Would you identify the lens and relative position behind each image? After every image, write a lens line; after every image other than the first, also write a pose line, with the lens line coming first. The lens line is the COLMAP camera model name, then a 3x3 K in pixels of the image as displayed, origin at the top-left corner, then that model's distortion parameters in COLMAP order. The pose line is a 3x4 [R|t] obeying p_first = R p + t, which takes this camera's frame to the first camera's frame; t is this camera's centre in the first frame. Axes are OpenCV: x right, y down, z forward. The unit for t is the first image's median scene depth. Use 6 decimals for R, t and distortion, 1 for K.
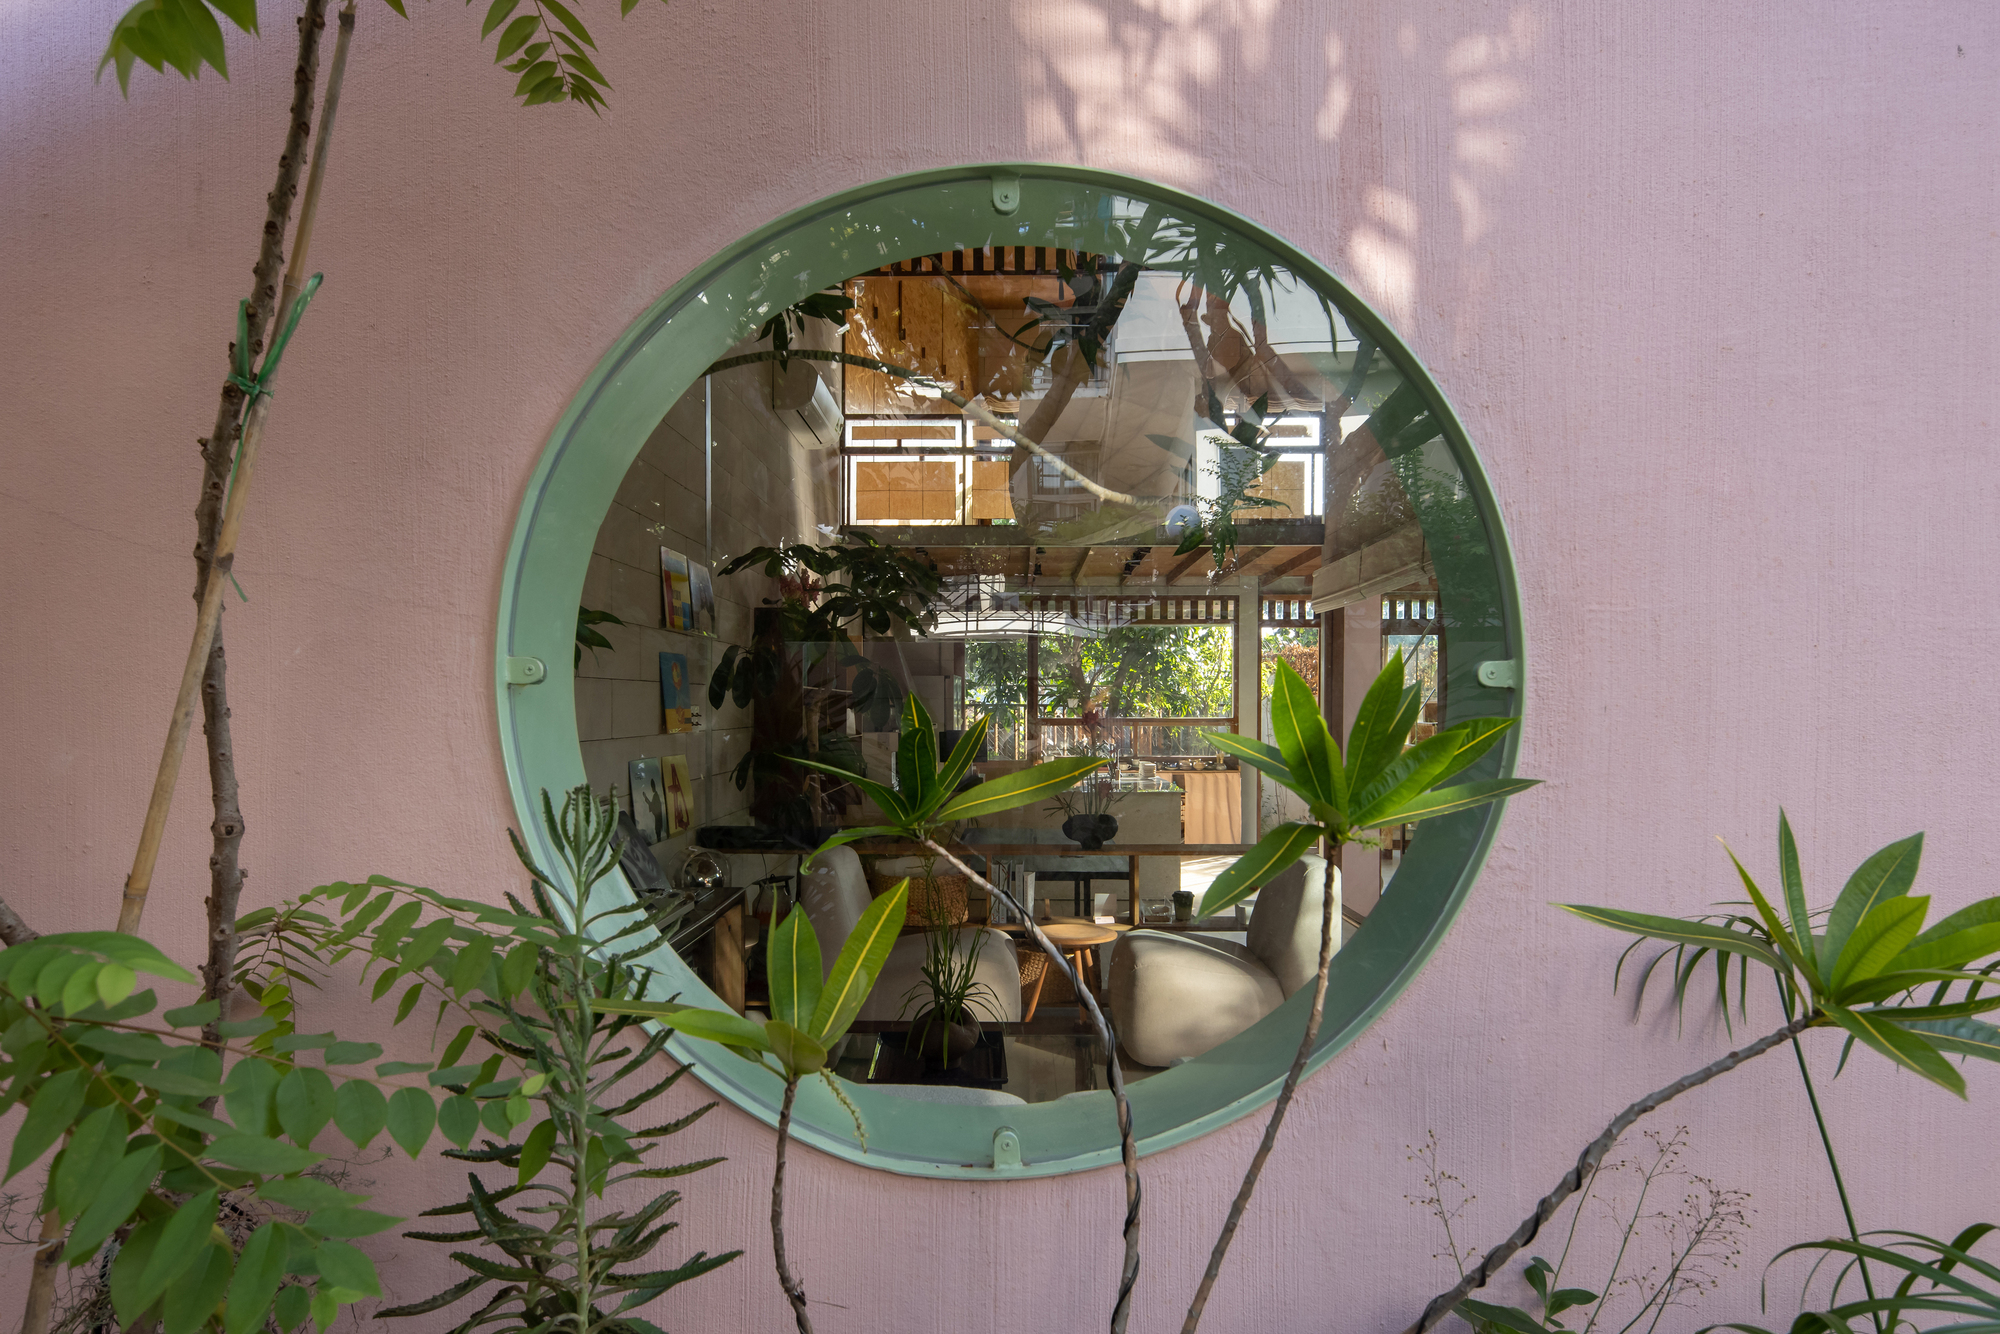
lens RADIAL K [[1981.2, 0, 1001.1], [0, 1981.2, 664.1], [0, 0, 1]] dist [-0.008031, 0.000000]
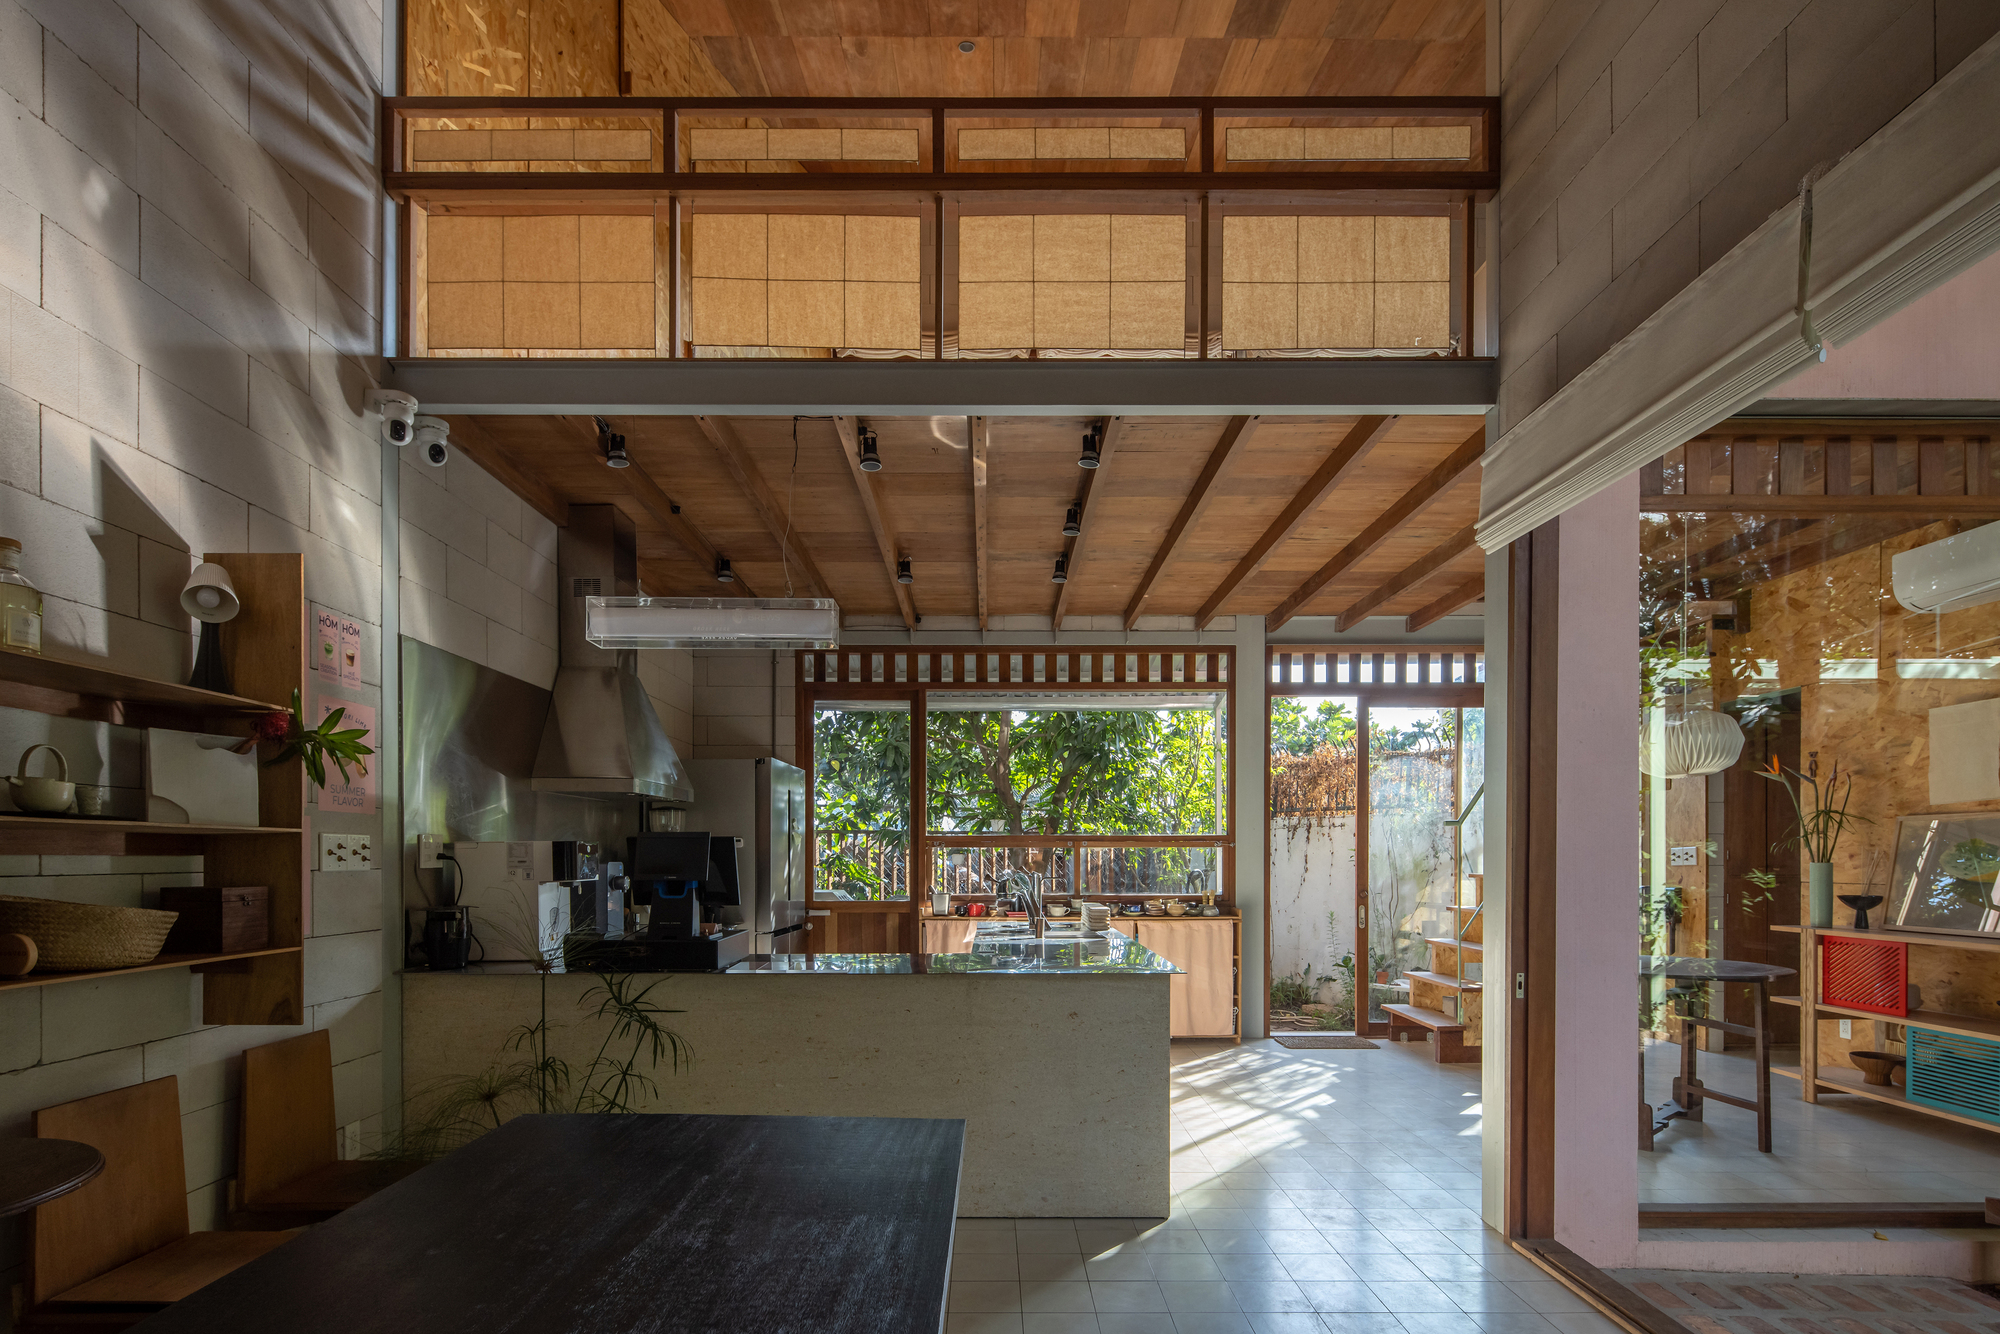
lens RADIAL K [[1981.2, 0, 1000.5], [0, 1981.2, 672.3], [0, 0, 1]] dist [-0.008031, 0.000000]
pose [[0.999674, 0.000559, 0.025521, 0.026214], [0.001146, 0.997767, -0.066781, 0.017263], [-0.025501, 0.066789, 0.997441, 0.349807]]
